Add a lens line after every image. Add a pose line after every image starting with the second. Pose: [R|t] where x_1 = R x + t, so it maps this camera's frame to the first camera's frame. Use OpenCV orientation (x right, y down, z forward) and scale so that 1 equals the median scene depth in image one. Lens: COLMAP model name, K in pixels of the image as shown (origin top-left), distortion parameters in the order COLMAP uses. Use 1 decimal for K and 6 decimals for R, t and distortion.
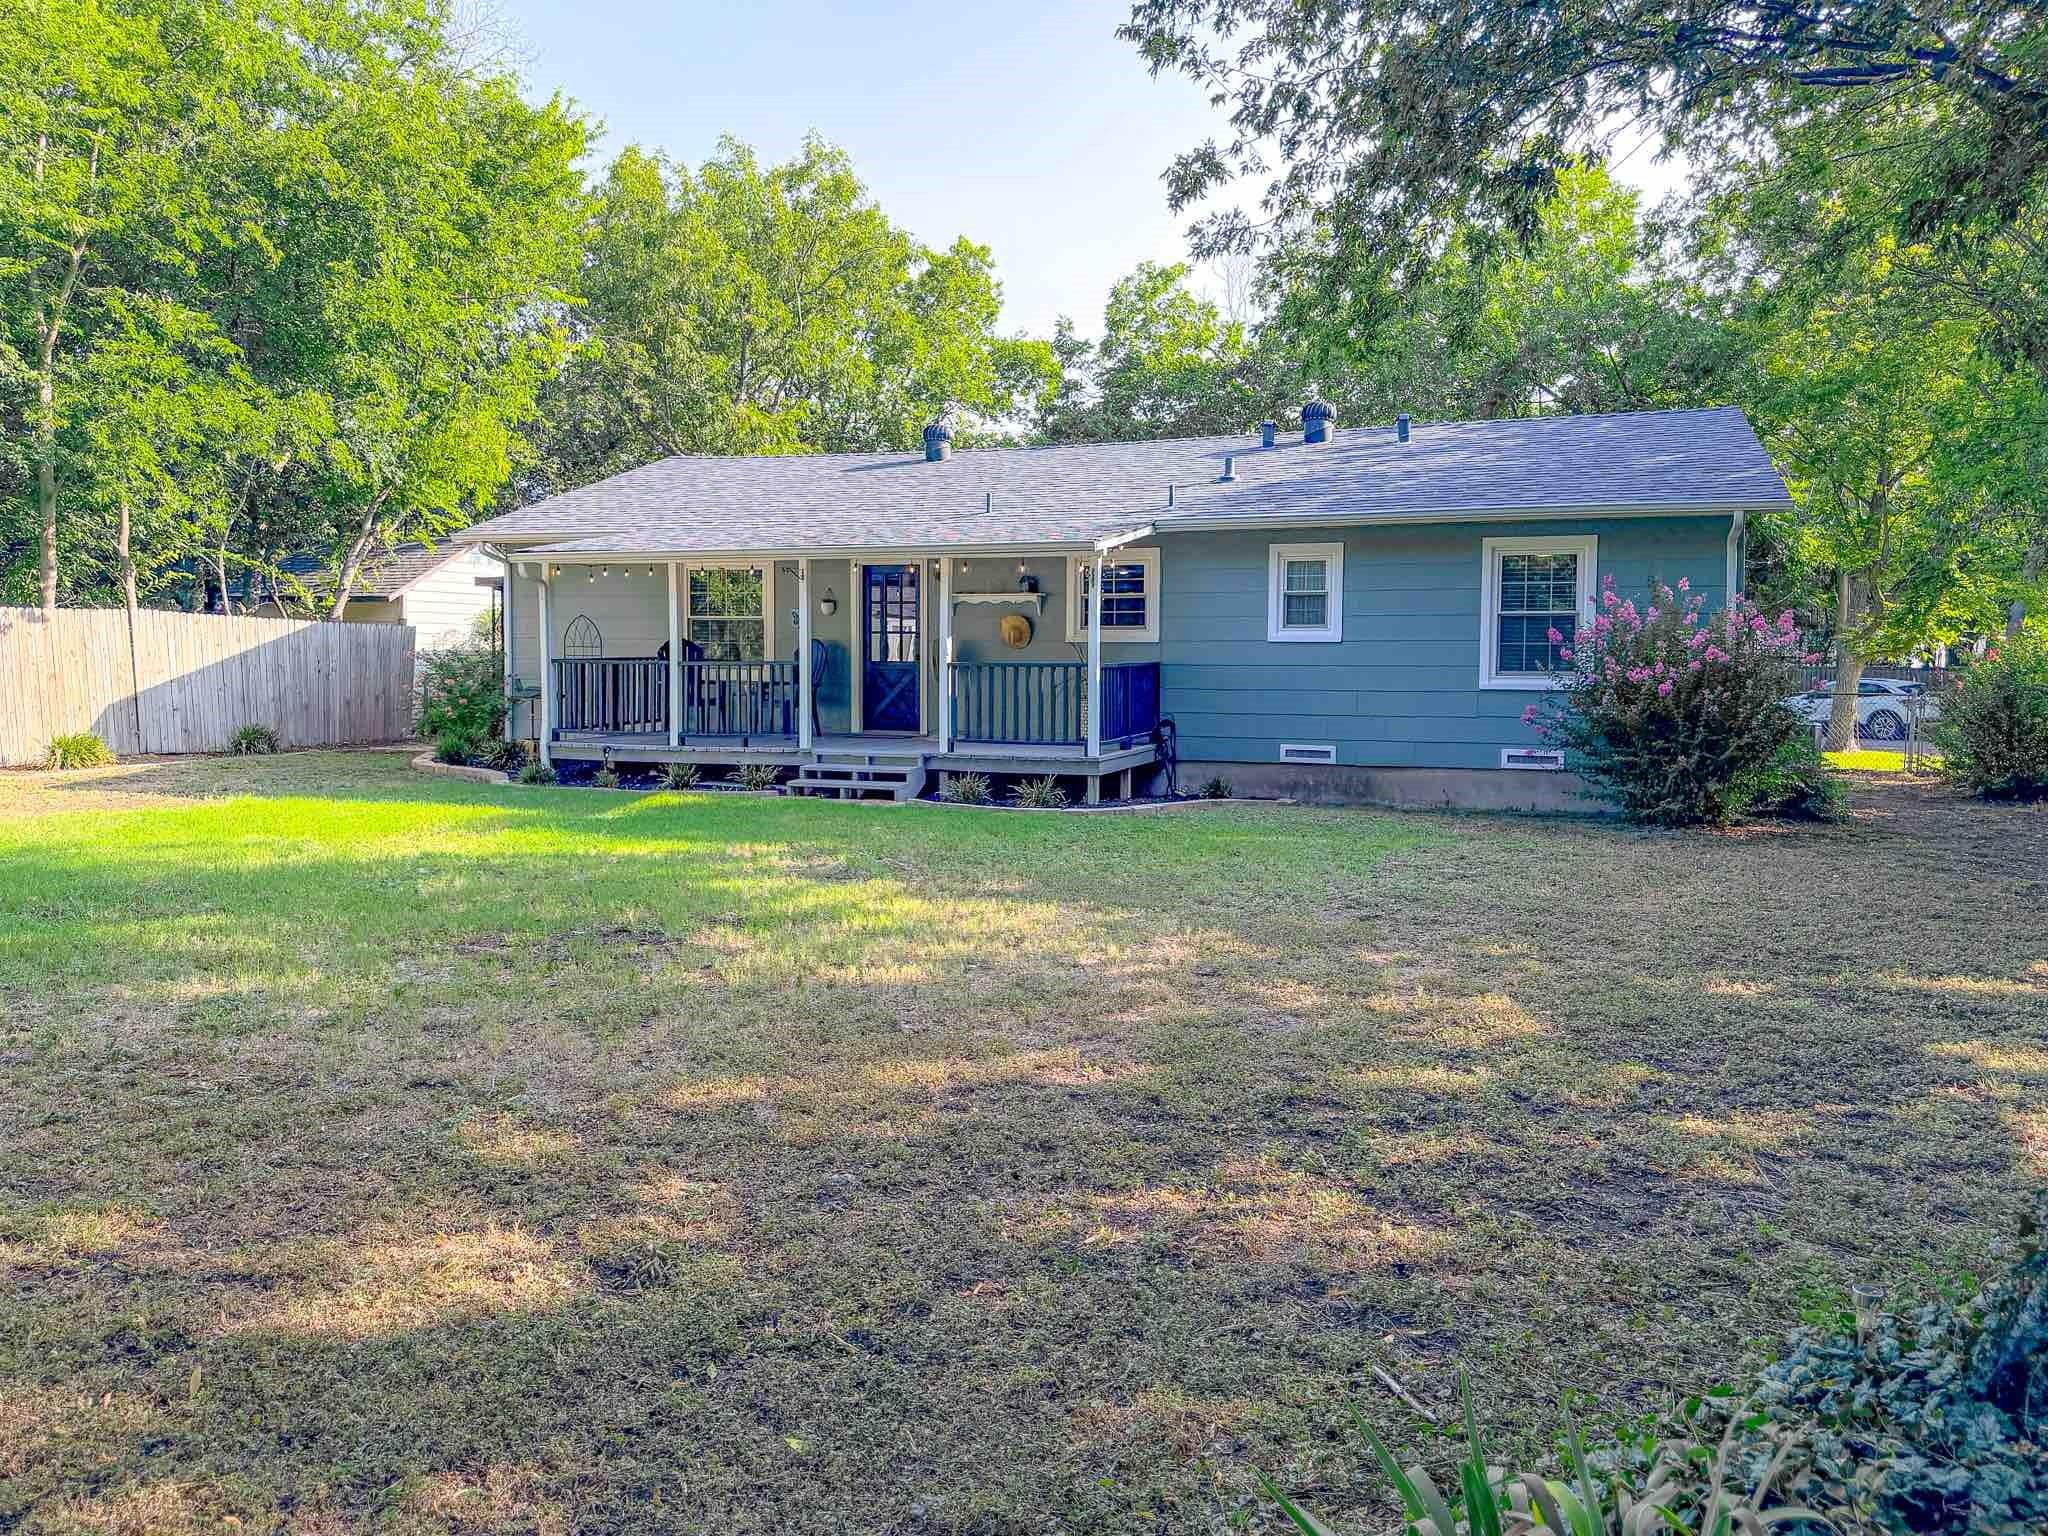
lens RADIAL K [[1435.5, 0, 1024.0], [0, 1435.5, 766.5], [0, 0, 1]] dist [0.009358, -0.000440]
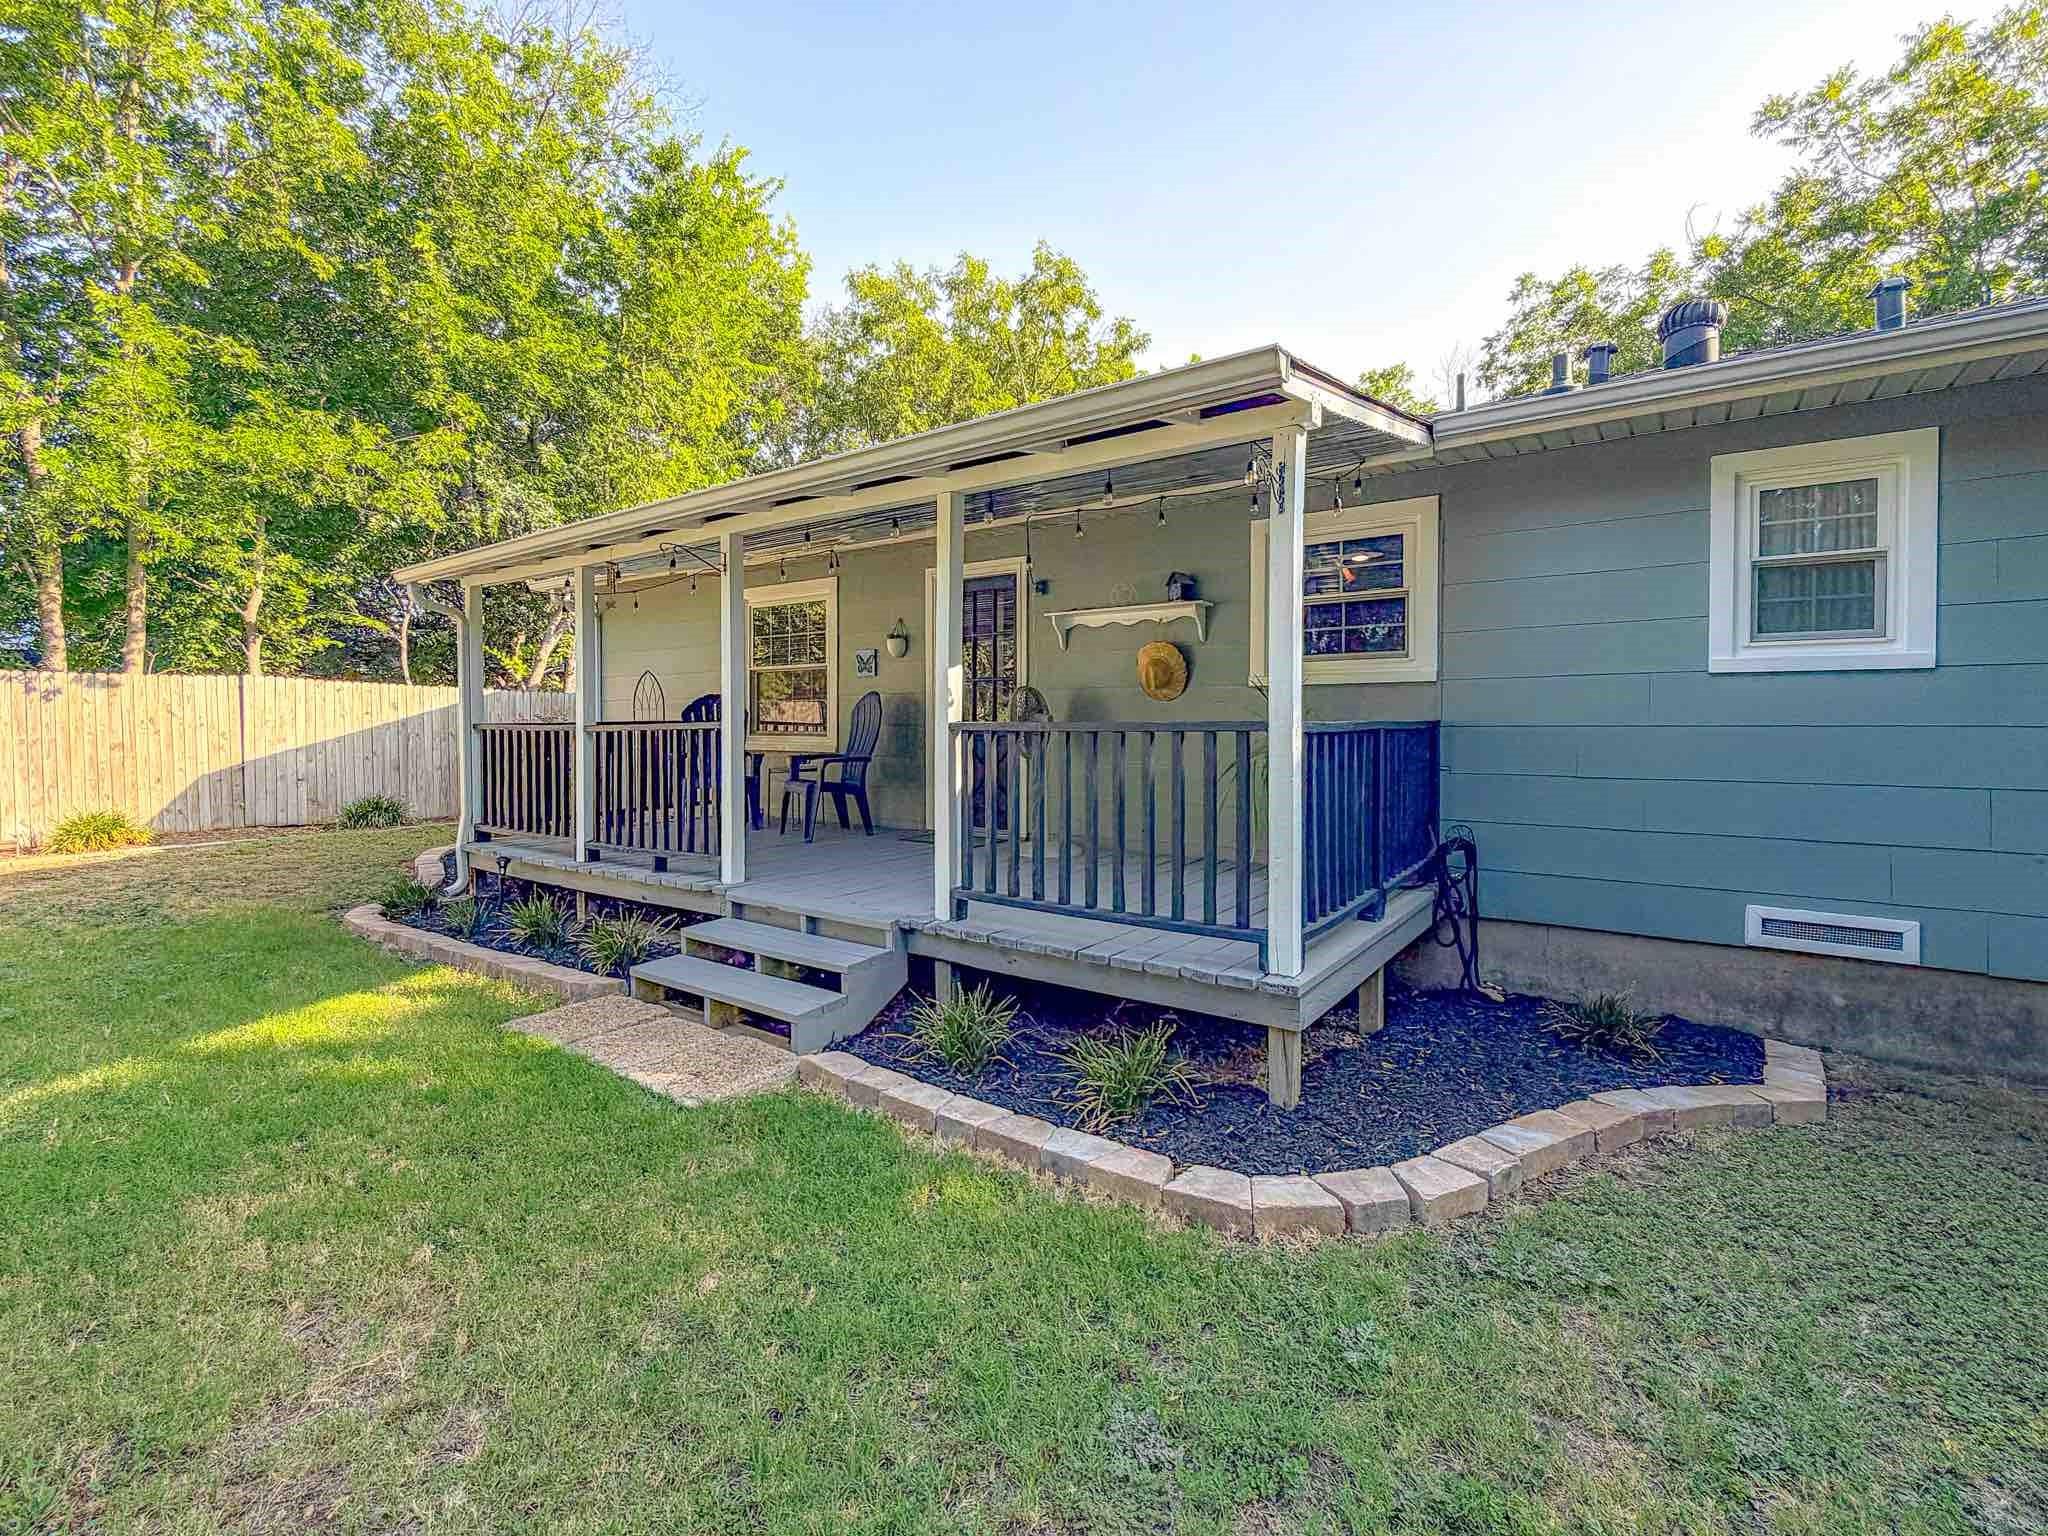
lens RADIAL K [[892.9, 0, 1000.4], [0, 892.9, 738.4], [0, 0, 1]] dist [-0.000304, -0.000109]
pose [[0.954919, -0.001220, -0.296865, 0.041513], [-0.016964, 0.998133, -0.058669, -0.046448], [0.296383, 0.061061, 0.953115, 0.668163]]
